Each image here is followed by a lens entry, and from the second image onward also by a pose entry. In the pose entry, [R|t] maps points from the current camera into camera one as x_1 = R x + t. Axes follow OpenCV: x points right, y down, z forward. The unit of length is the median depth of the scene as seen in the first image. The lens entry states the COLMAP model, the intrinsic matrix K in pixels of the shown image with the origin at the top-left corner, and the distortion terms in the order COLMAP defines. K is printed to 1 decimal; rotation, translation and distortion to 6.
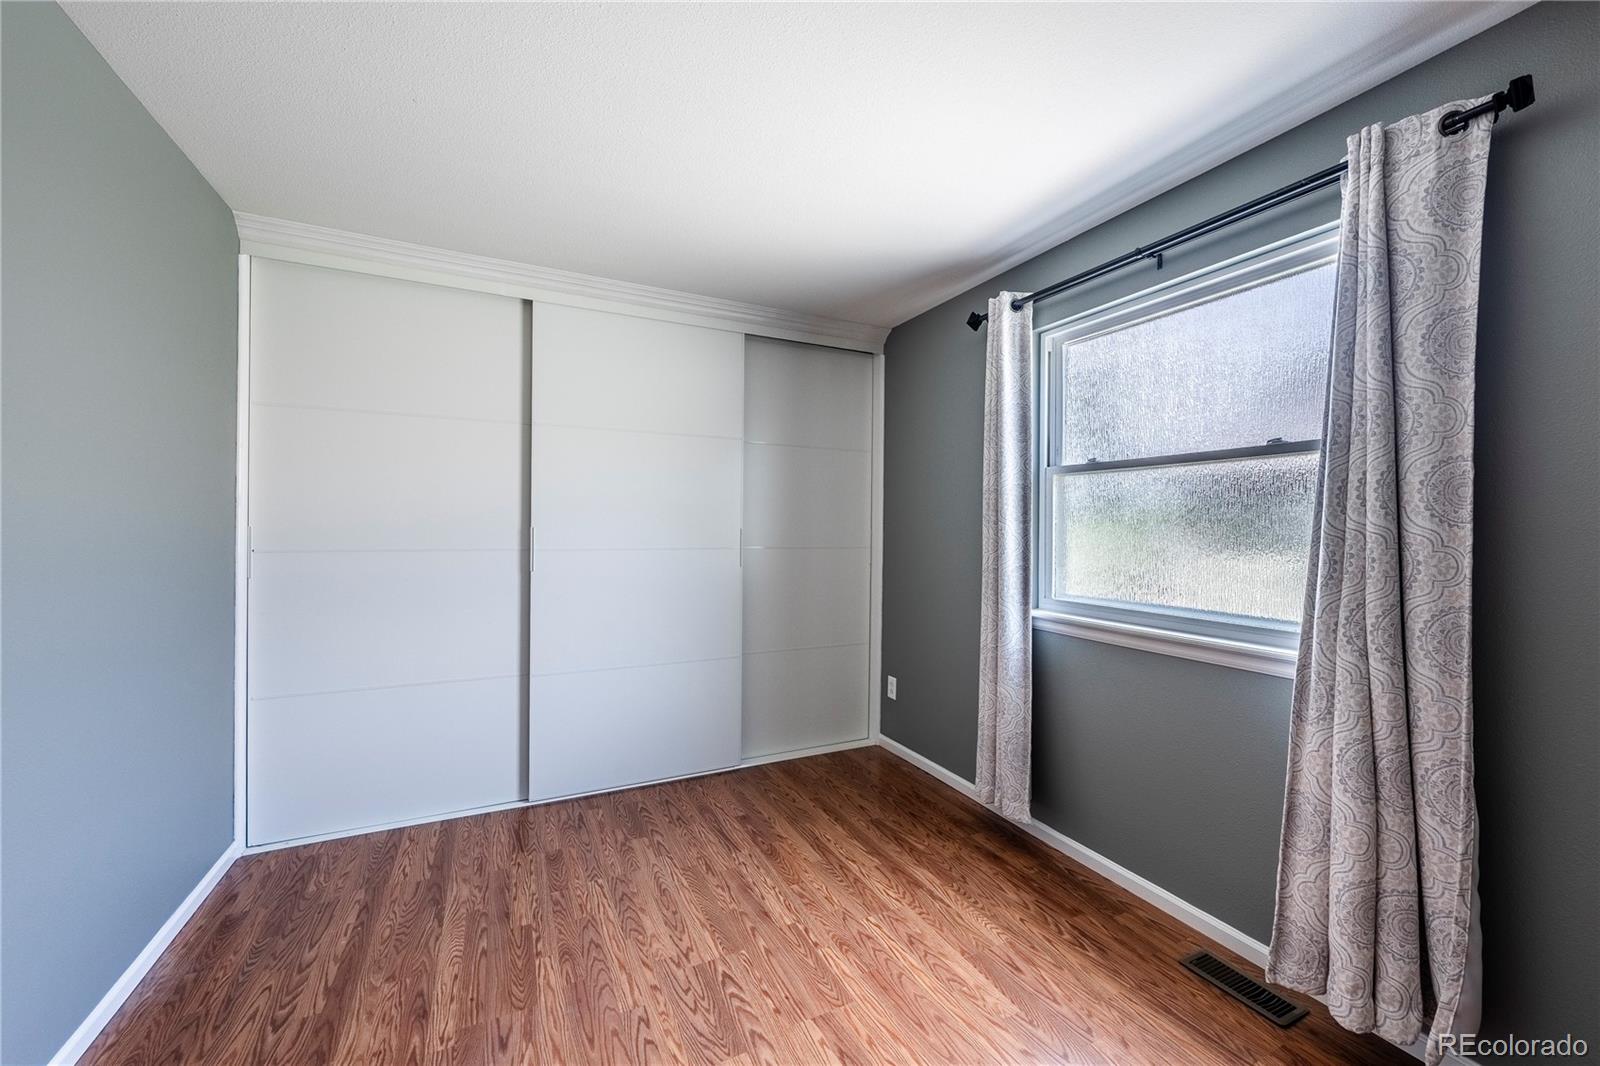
lens RADIAL K [[634.6, 0, 831.6], [0, 634.6, 528.8], [0, 0, 1]] dist [-0.000602, -0.000367]
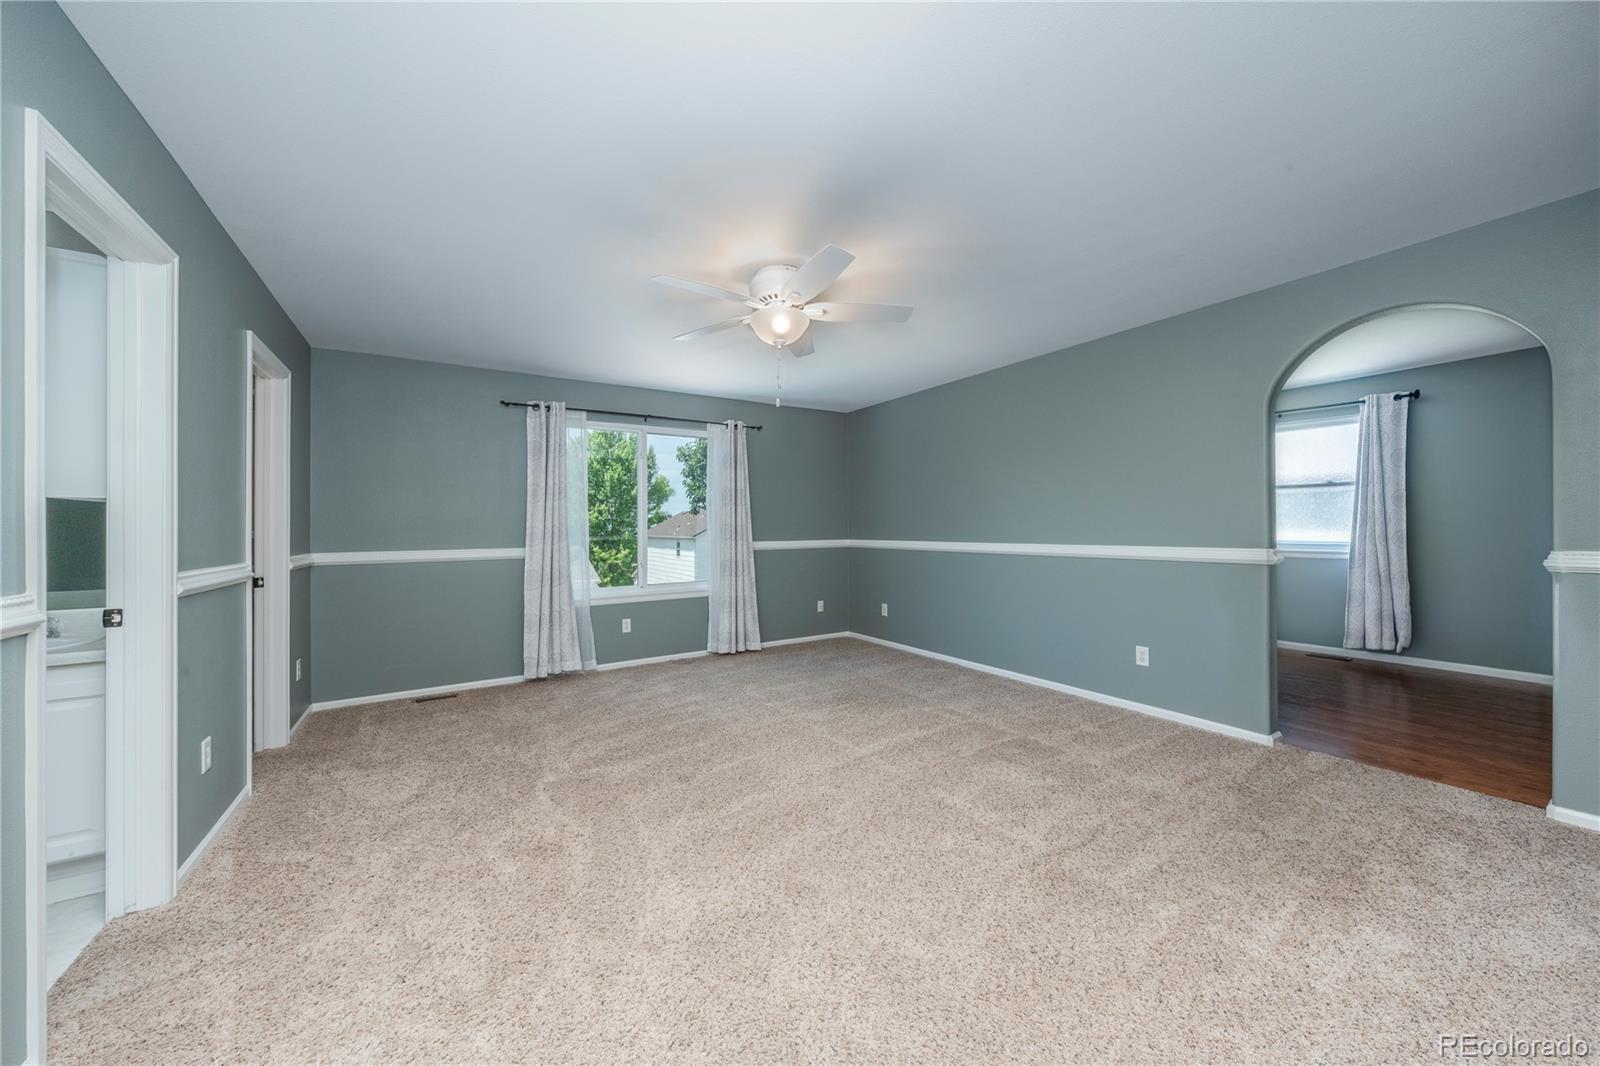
lens RADIAL K [[548.3, 0, 799.6], [0, 548.3, 528.1], [0, 0, 1]] dist [-0.004376, 0.001230]
pose [[0.997315, -0.015171, 0.071648, -2.332524], [0.015492, 0.999872, -0.003921, 0.059932], [-0.071579, 0.005021, 0.997422, -1.636385]]
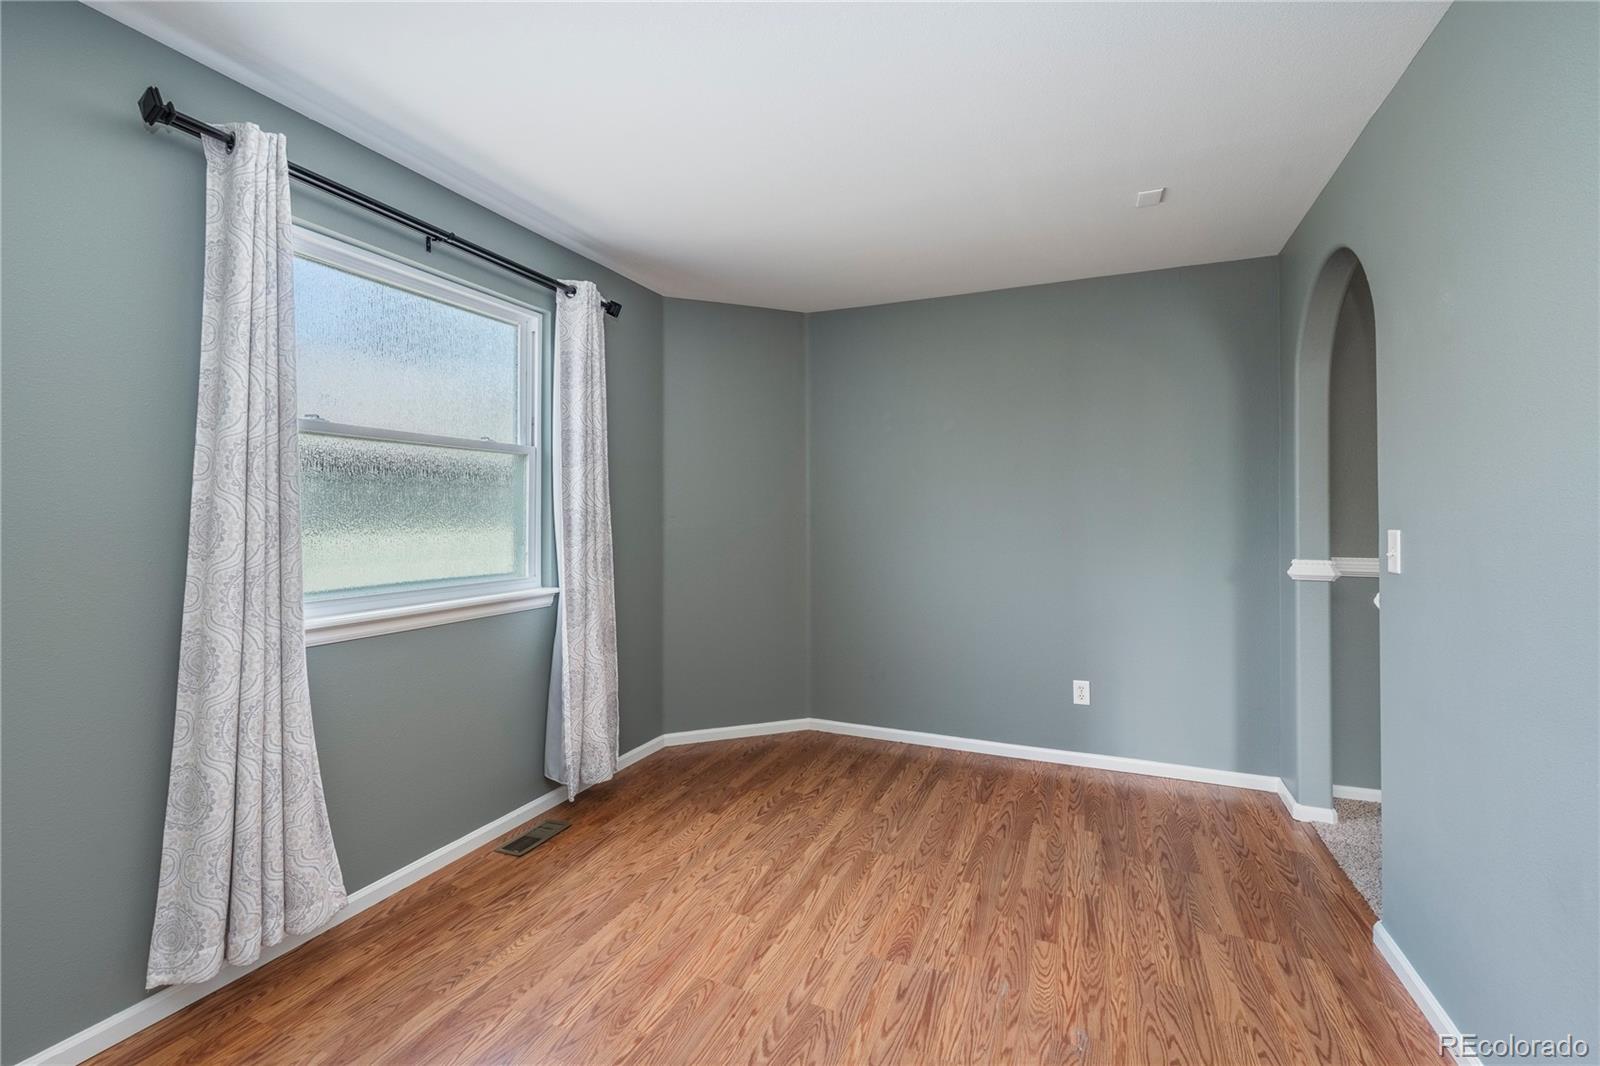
lens RADIAL K [[685.2, 0, 785.9], [0, 685.2, 499.3], [0, 0, 1]] dist [0.008792, -0.000418]
pose [[-0.618363, 0.008020, 0.785852, -0.954112], [-0.005969, 0.999871, -0.014901, 0.005712], [-0.785870, -0.013905, -0.618236, 1.648086]]
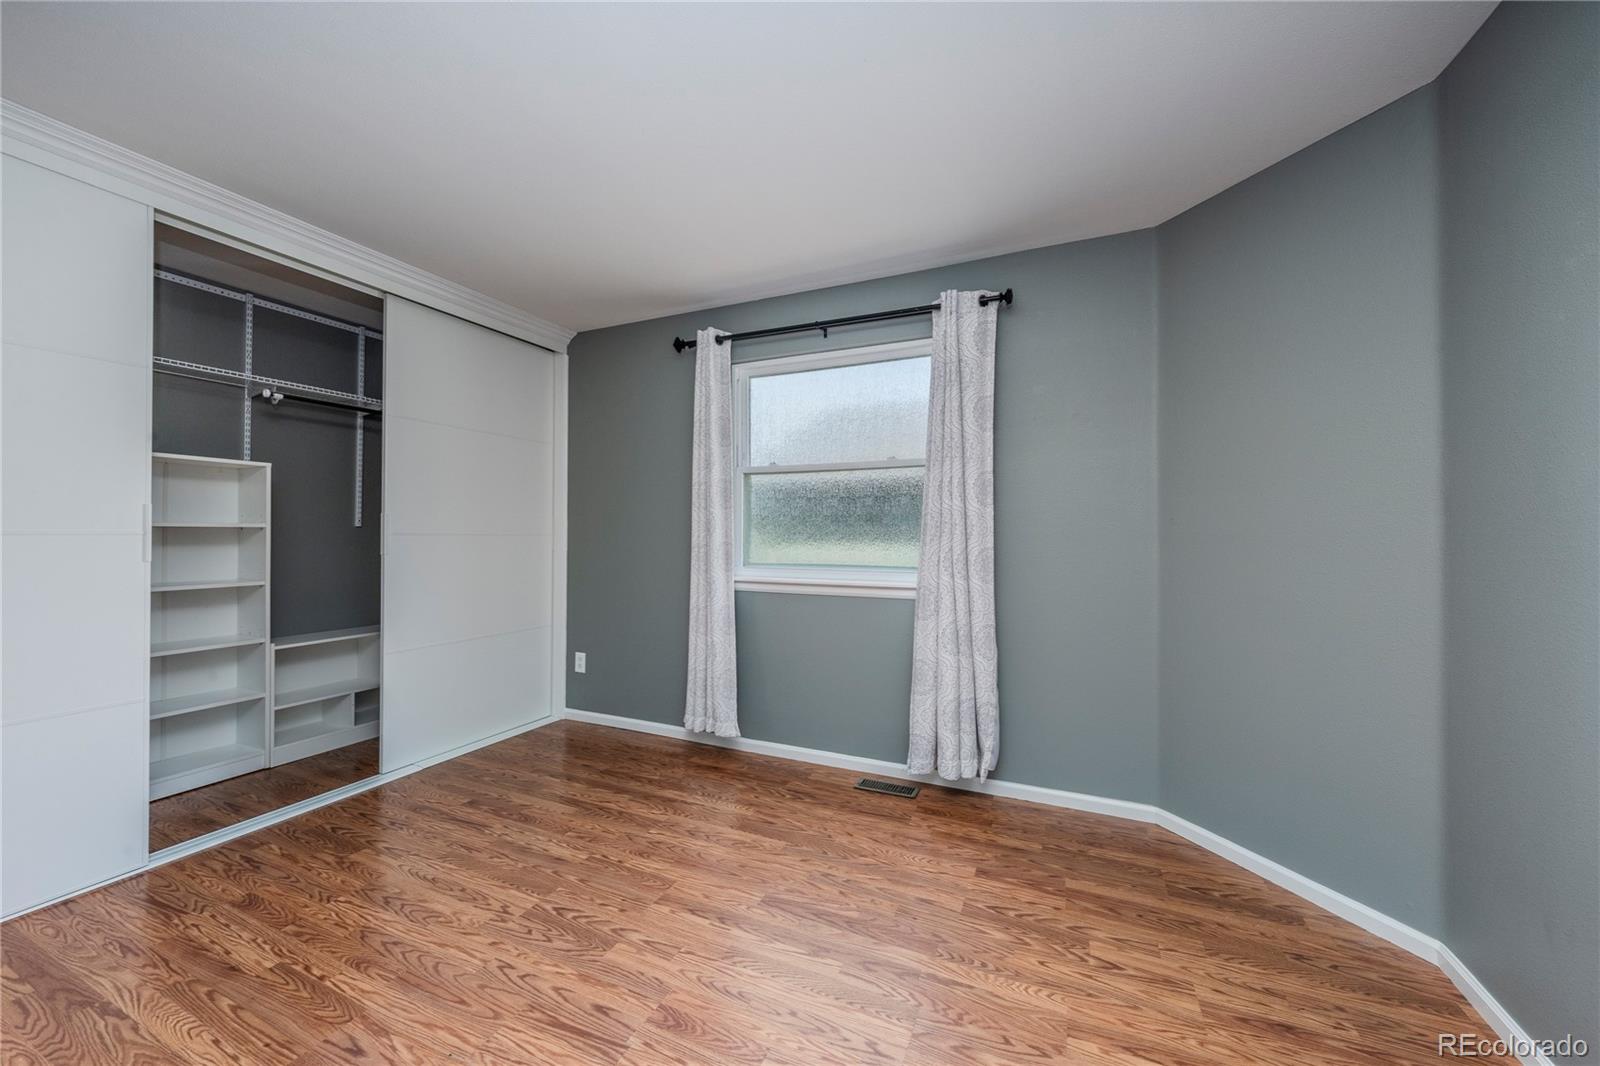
lens RADIAL K [[586.3, 0, 804.9], [0, 586.3, 530.8], [0, 0, 1]] dist [-0.002591, 0.000383]
pose [[0.784033, -0.002778, 0.620713, -0.503780], [0.004593, 0.999989, -0.001327, 0.060664], [-0.620702, 0.003891, 0.784037, -0.065345]]
